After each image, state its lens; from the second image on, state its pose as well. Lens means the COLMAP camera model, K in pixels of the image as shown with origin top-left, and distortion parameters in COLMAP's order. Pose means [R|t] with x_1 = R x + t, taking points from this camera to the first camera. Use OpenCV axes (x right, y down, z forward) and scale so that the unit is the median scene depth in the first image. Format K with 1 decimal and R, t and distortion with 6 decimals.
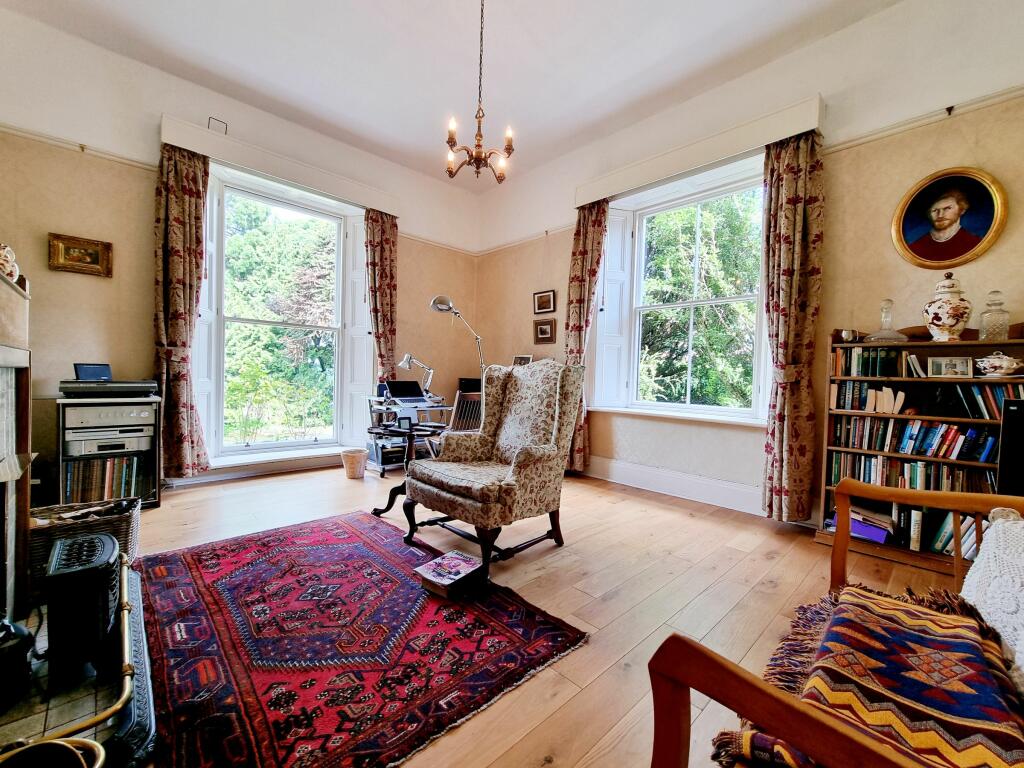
lens RADIAL K [[419.2, 0, 511.6], [0, 419.2, 382.8], [0, 0, 1]] dist [-0.004617, 0.000047]
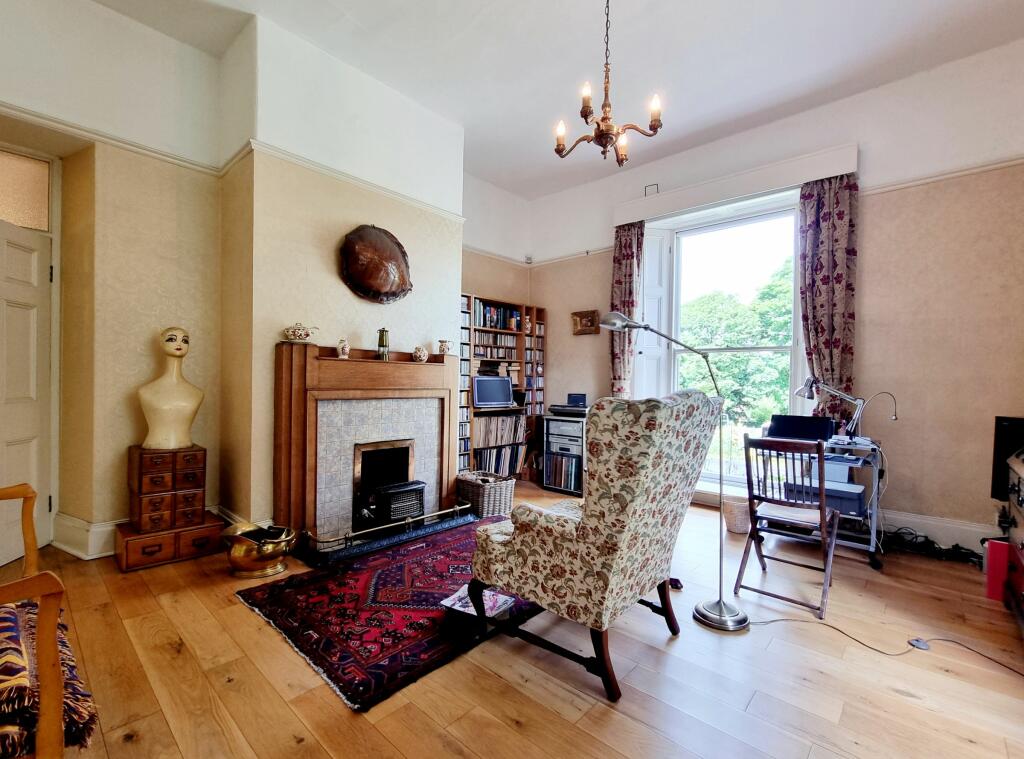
lens RADIAL K [[453.5, 0, 516.0], [0, 453.5, 379.1], [0, 0, 1]] dist [0.001115, 0.000179]
pose [[0.080761, -0.032741, -0.996196, 0.854191], [-0.032163, 0.998854, -0.035435, -0.045582], [0.996214, 0.034903, 0.079616, 0.890974]]
